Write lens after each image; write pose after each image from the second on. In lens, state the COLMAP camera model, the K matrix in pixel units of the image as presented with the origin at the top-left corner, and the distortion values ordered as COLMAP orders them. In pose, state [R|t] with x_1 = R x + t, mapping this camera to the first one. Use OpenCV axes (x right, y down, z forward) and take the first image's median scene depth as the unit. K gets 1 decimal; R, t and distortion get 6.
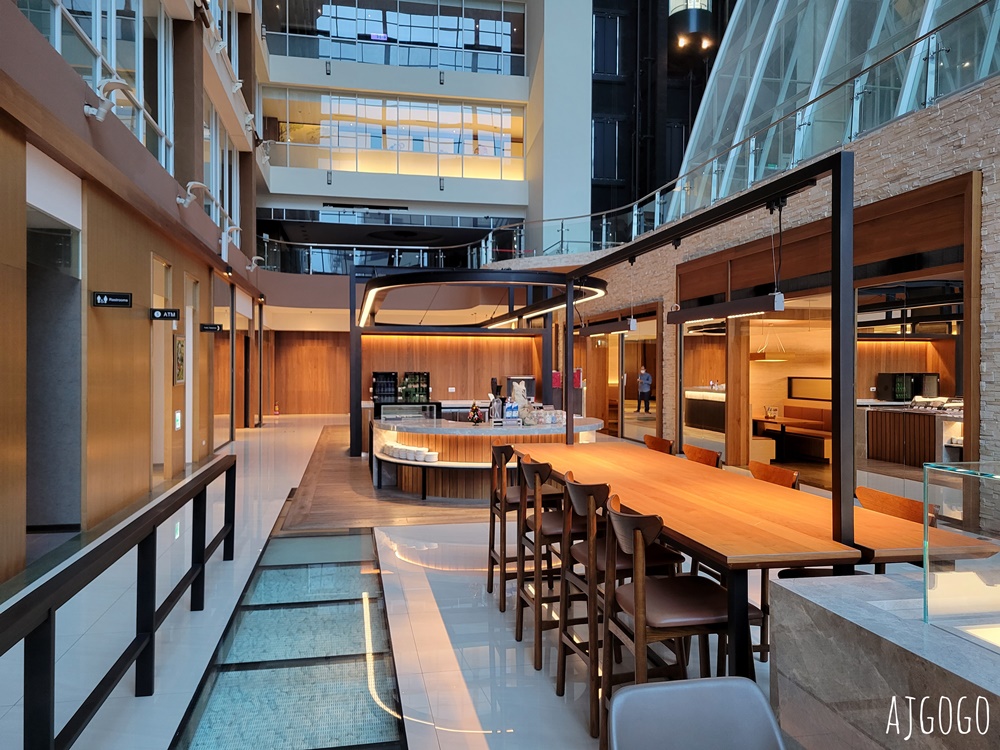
lens RADIAL K [[756.1, 0, 500.4], [0, 756.1, 371.2], [0, 0, 1]] dist [0.038111, -0.020489]
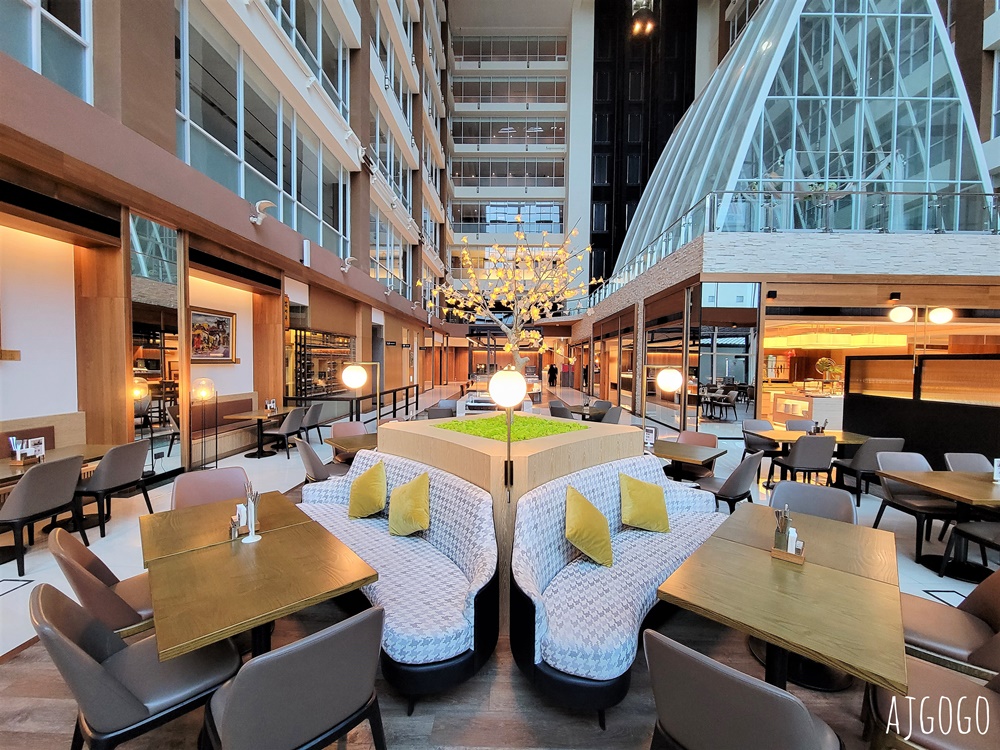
lens RADIAL K [[408.3, 0, 500.2], [0, 408.3, 376.7], [0, 0, 1]] dist [-0.000914, -0.000493]
pose [[0.975454, 0.017877, -0.219475, 0.224733], [-0.011402, 0.999463, 0.030734, 0.001658], [0.219906, -0.027477, 0.975134, -0.415485]]
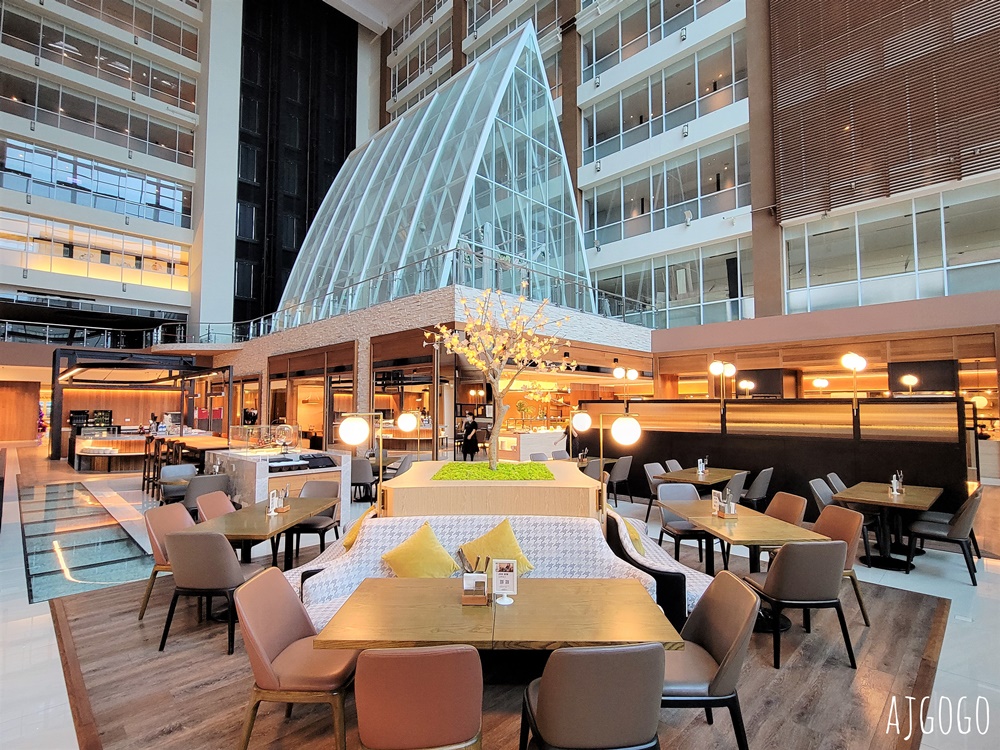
lens RADIAL K [[493.9, 0, 500.9], [0, 493.9, 376.2], [0, 0, 1]] dist [0.000997, 0.001320]
pose [[0.834956, 0.029538, 0.549524, 0.025848], [0.005157, 0.998095, -0.061485, -0.002413], [-0.550293, 0.054171, 0.833213, -0.440092]]
